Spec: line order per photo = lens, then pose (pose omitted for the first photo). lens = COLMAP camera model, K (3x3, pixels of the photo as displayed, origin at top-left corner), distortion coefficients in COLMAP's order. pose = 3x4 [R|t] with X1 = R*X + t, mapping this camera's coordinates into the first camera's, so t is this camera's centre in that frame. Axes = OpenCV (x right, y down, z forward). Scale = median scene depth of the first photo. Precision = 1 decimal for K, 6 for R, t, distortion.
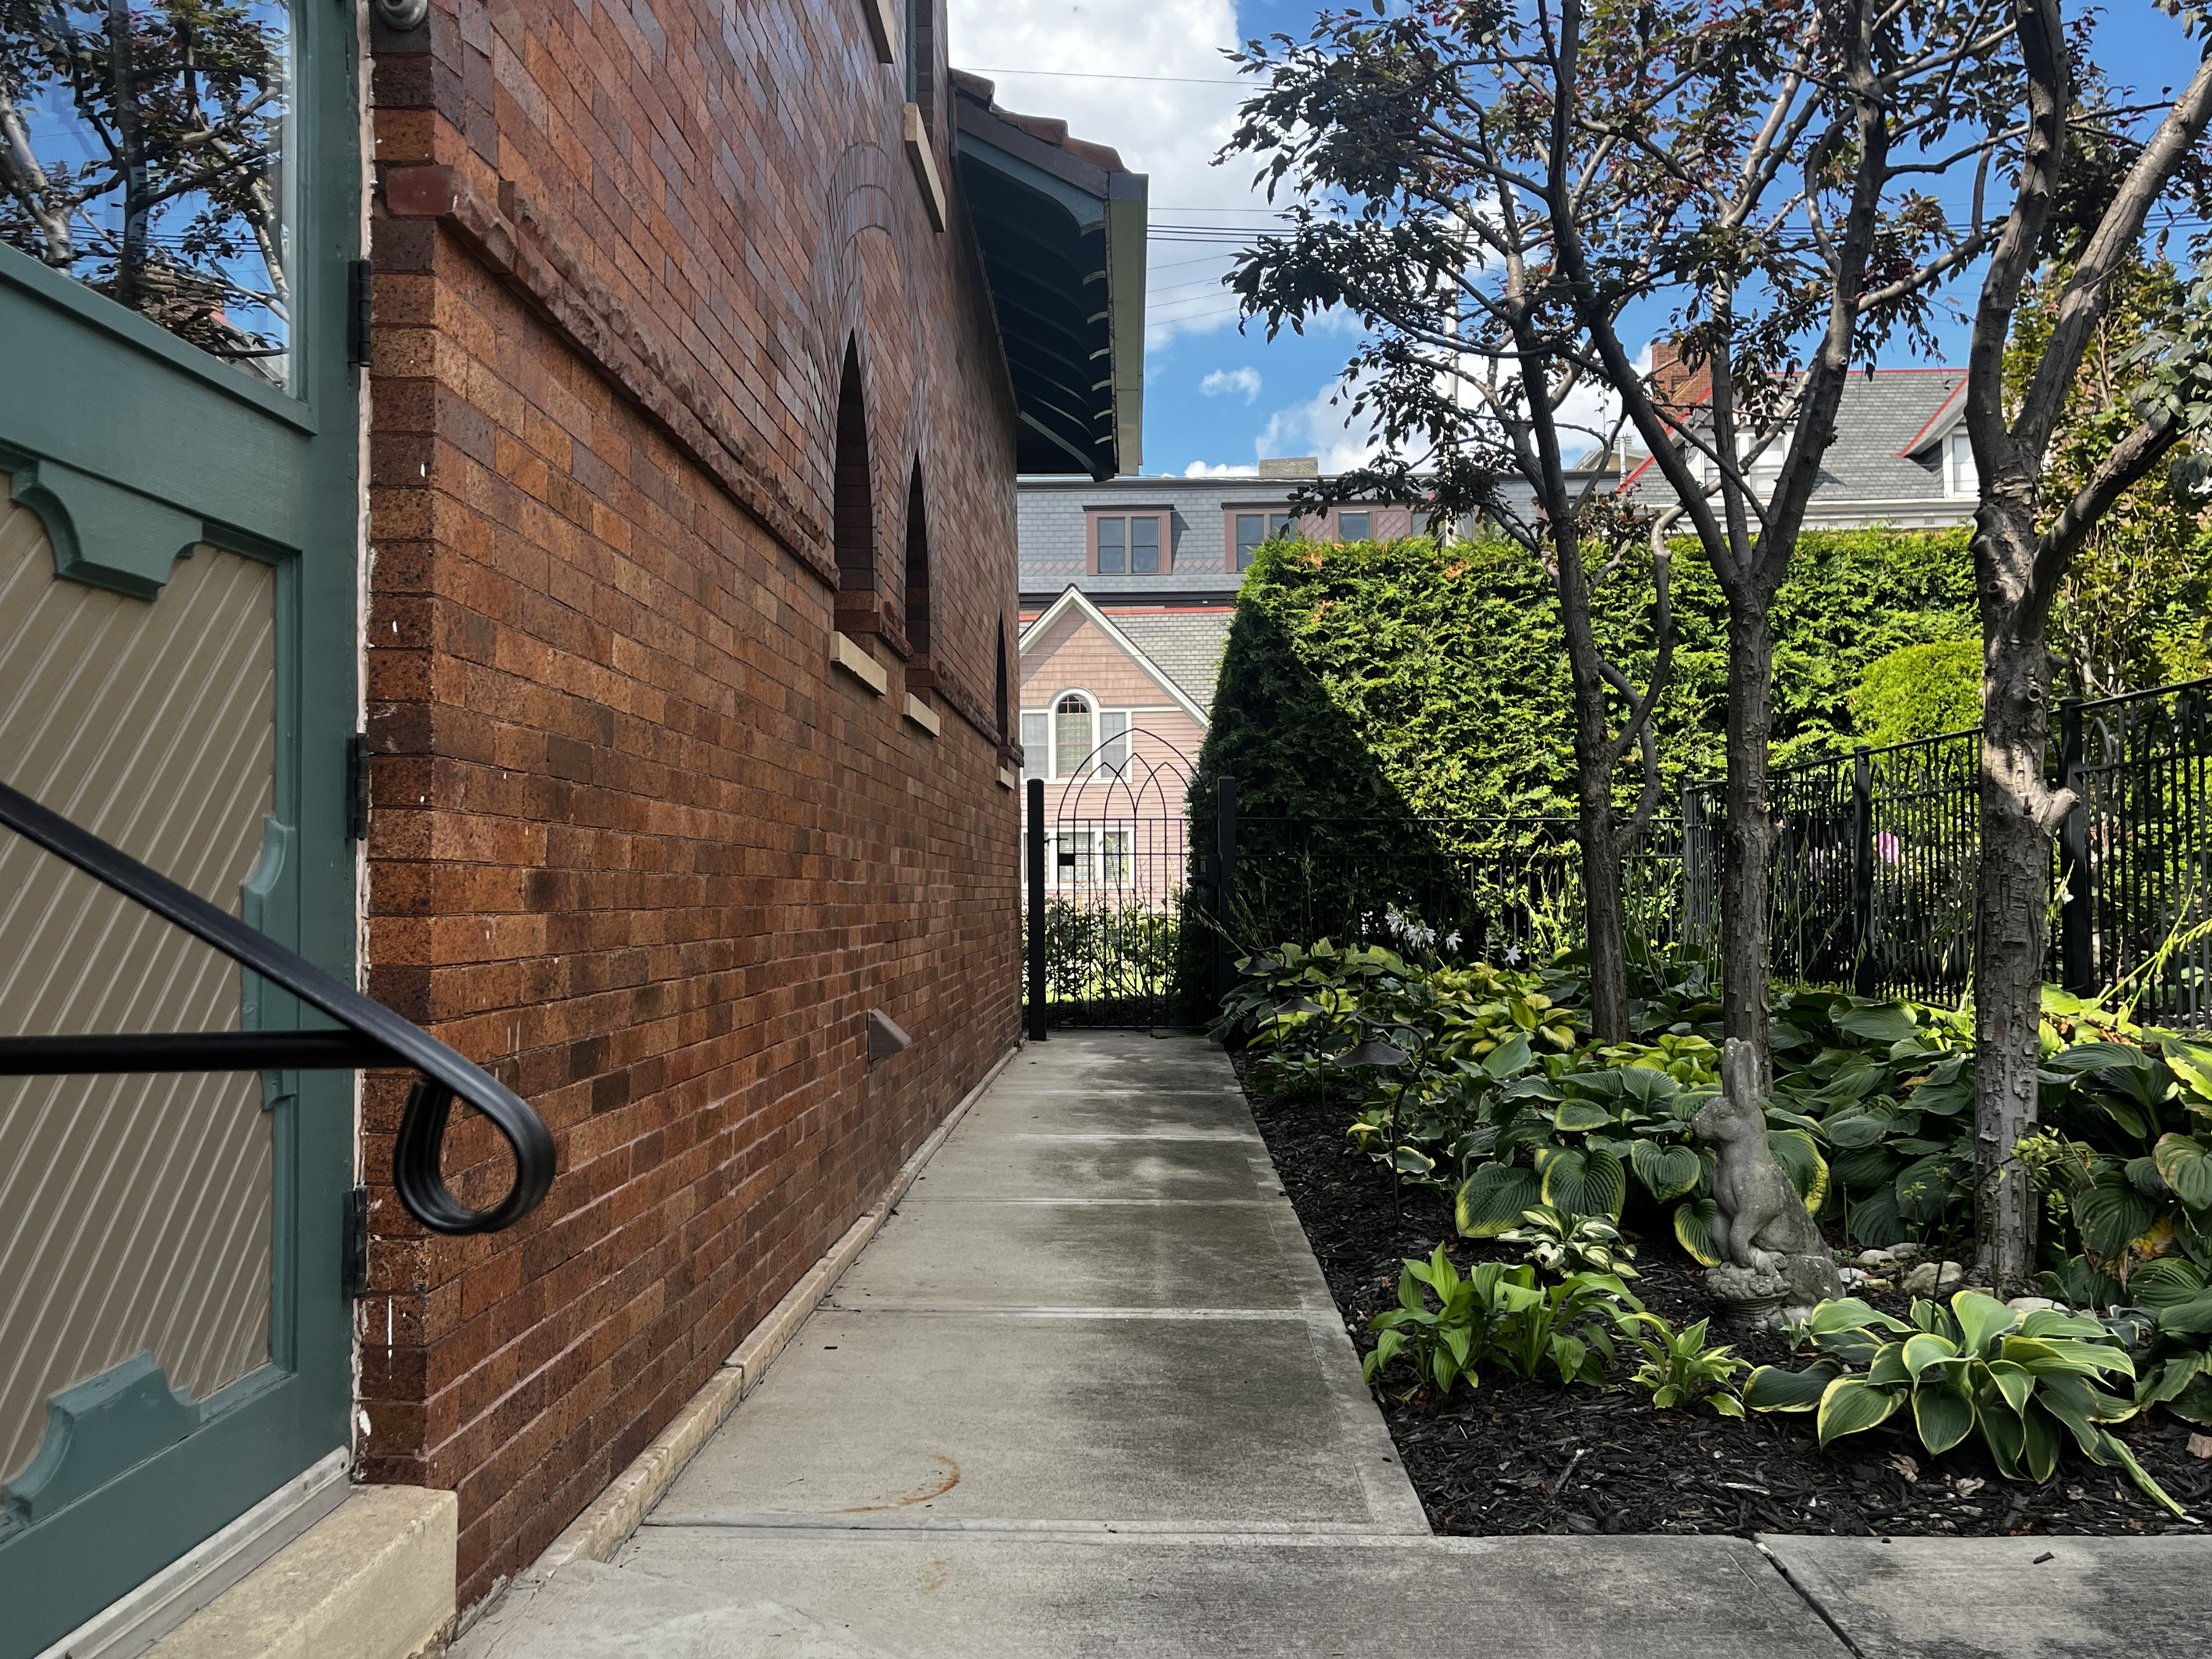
lens RADIAL K [[1976.2, 0, 1092.1], [0, 1976.2, 832.5], [0, 0, 1]] dist [0.052418, -0.016709]
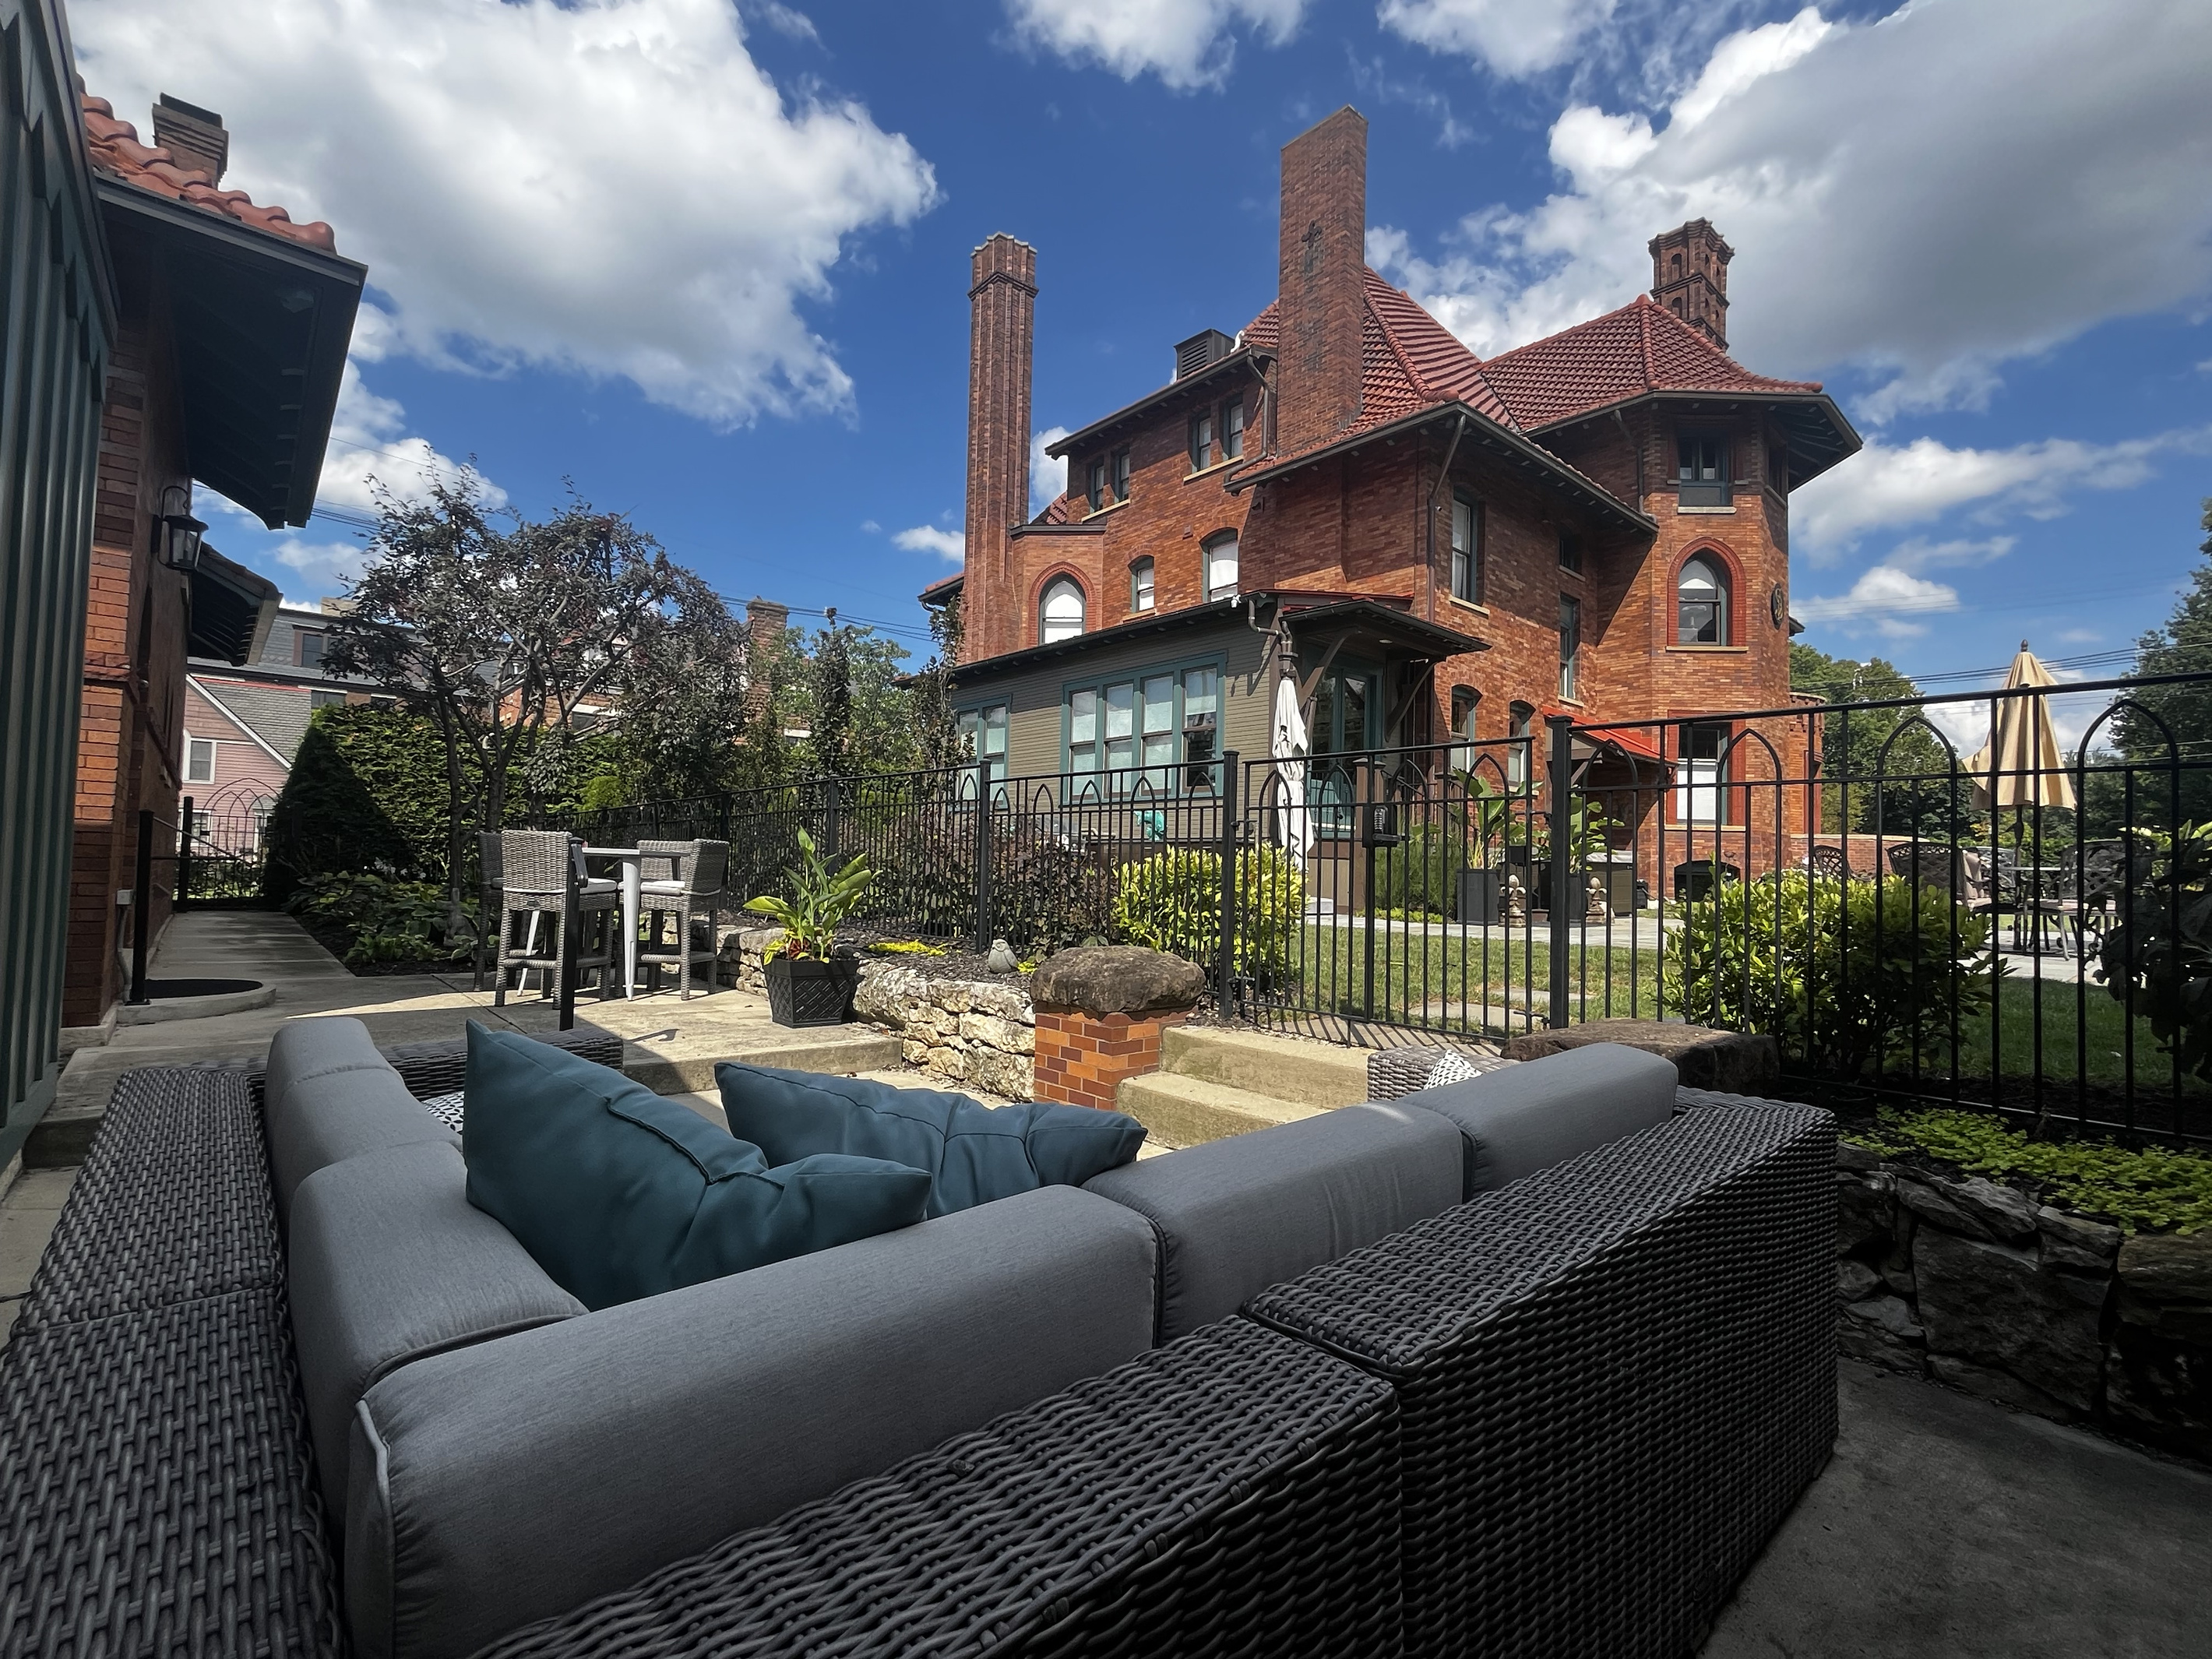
lens RADIAL K [[1005.5, 0, 1106.8], [0, 1005.5, 836.2], [0, 0, 1]] dist [0.000017, -0.000269]
pose [[0.724710, 0.052870, 0.687023, -0.056132], [-0.053134, 0.998371, -0.020781, -0.013958], [-0.687003, -0.021444, 0.726338, -0.547401]]
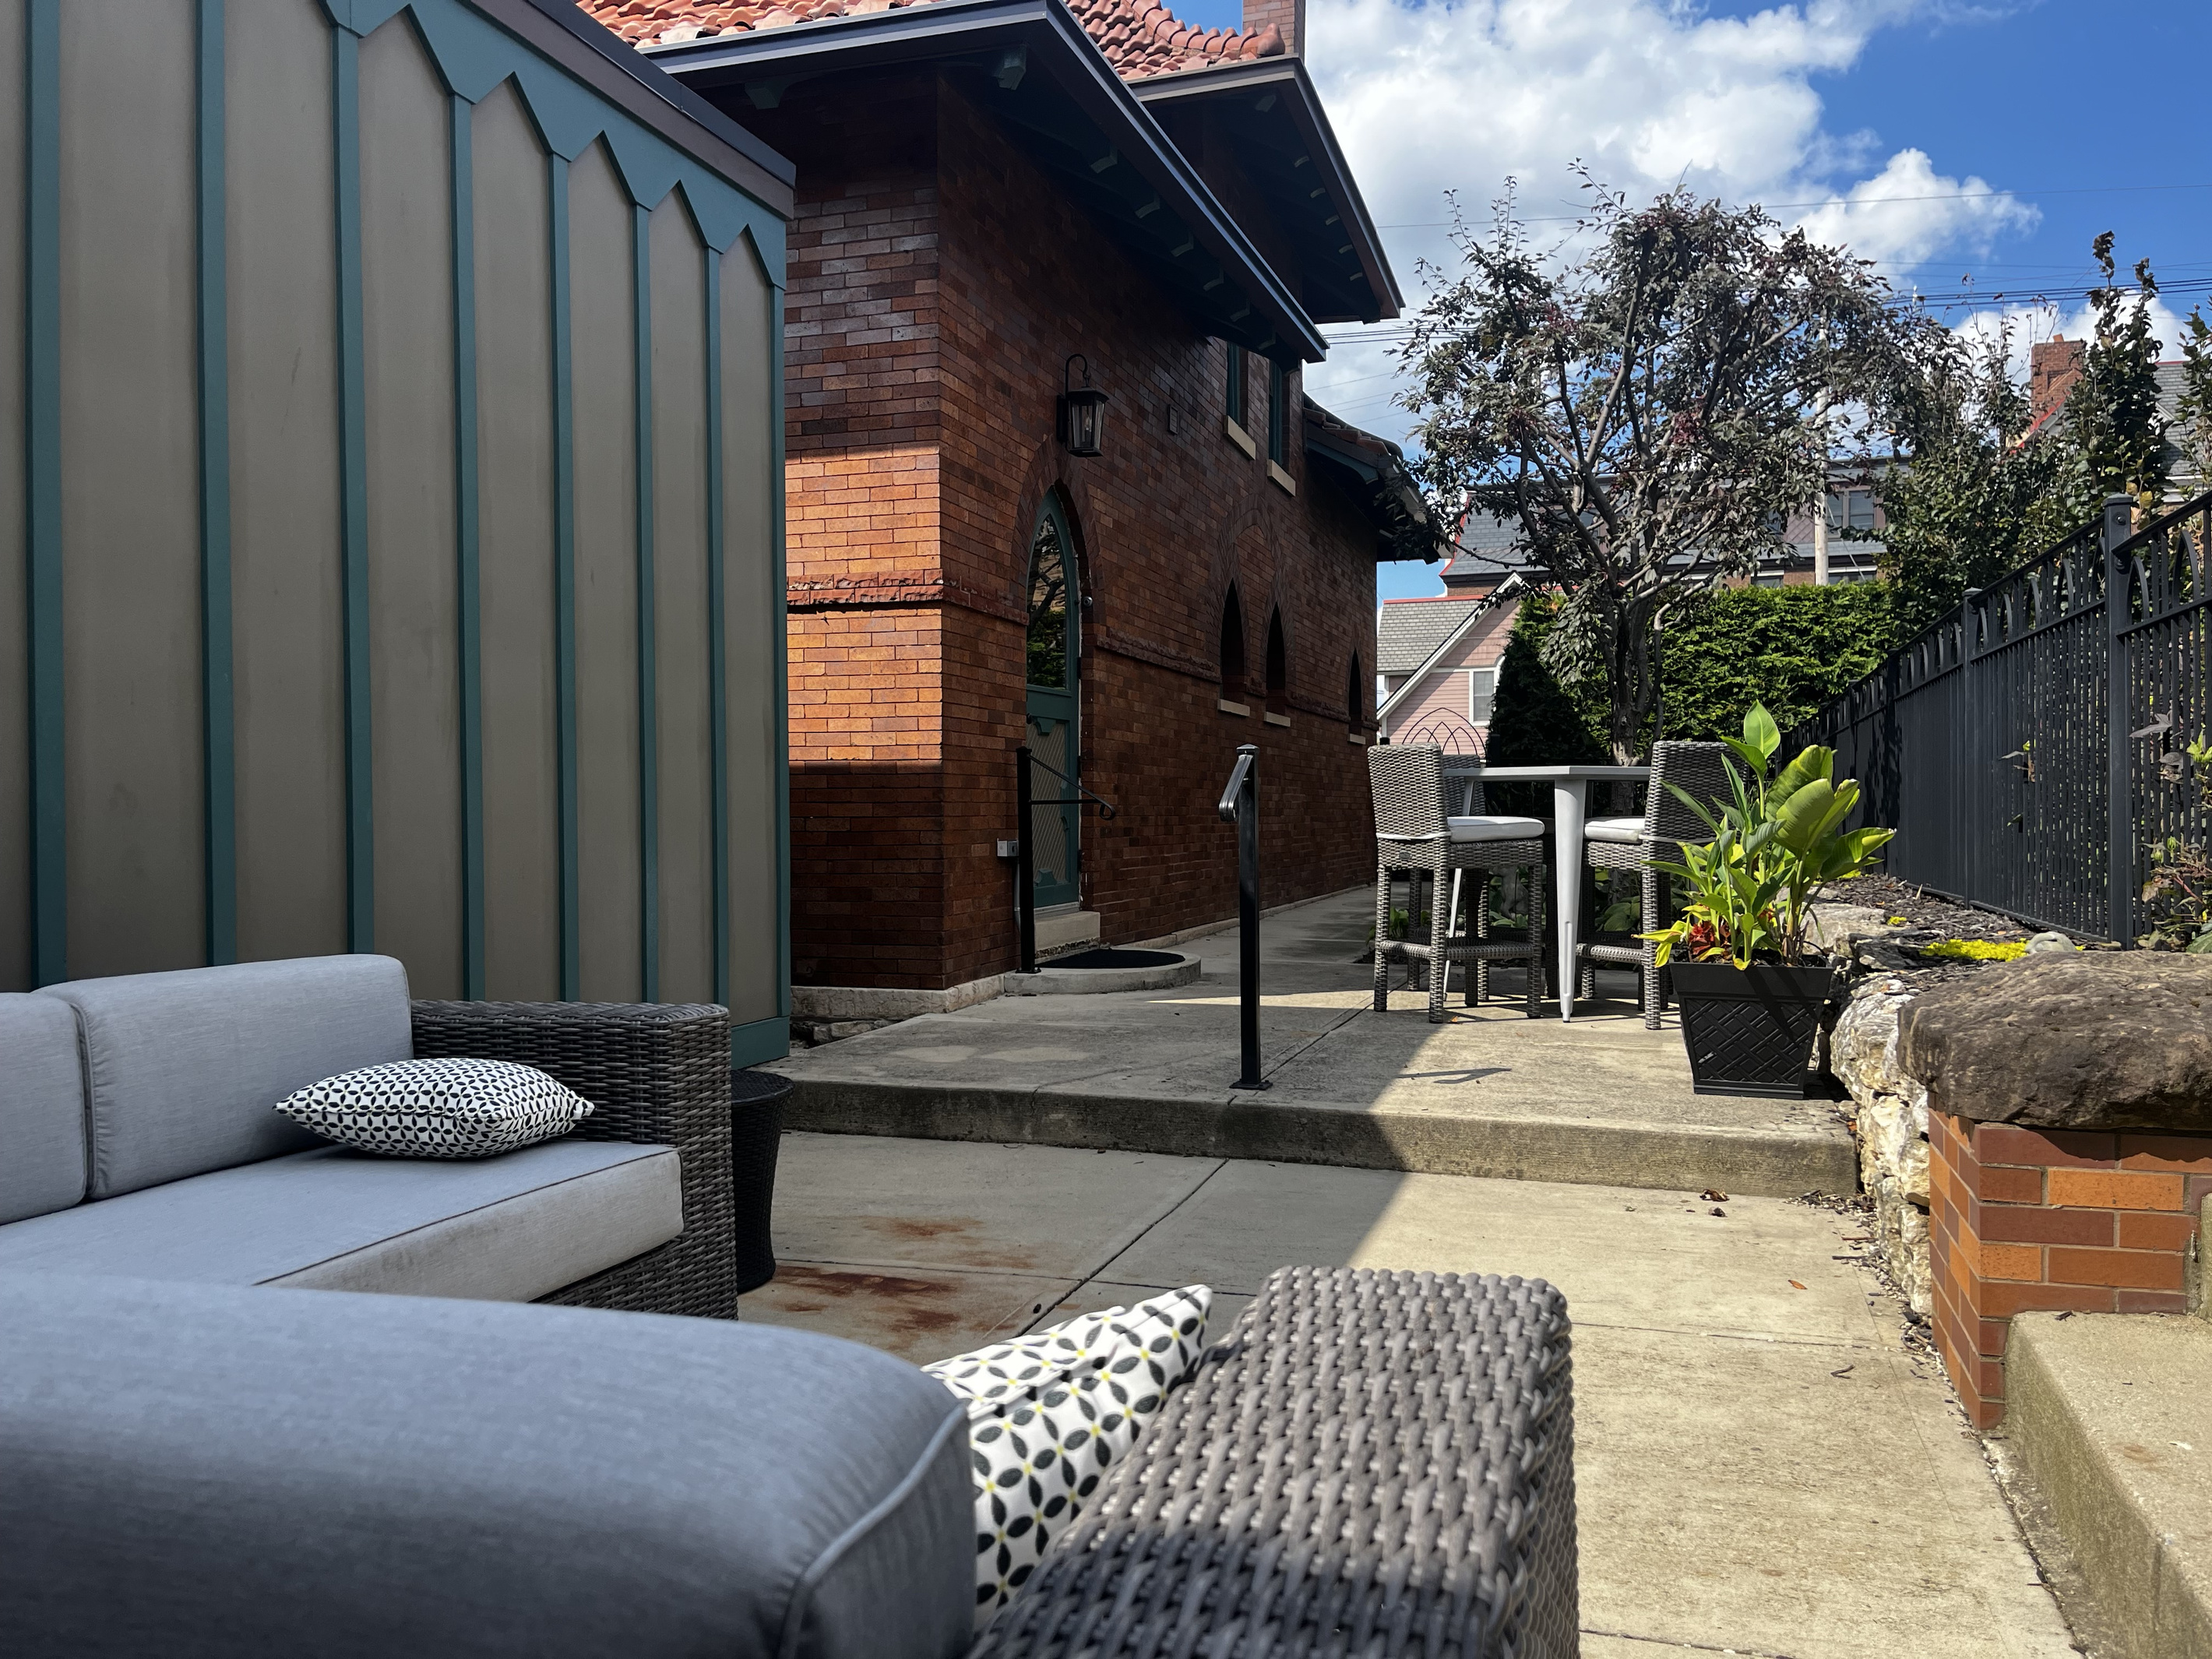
lens RADIAL K [[1676.1, 0, 1099.8], [0, 1676.1, 842.1], [0, 0, 1]] dist [0.073815, -0.083202]
pose [[0.959780, 0.009039, -0.280608, 0.151378], [0.004568, 0.998846, 0.047800, -0.006347], [0.280716, -0.047159, 0.958632, -0.533562]]
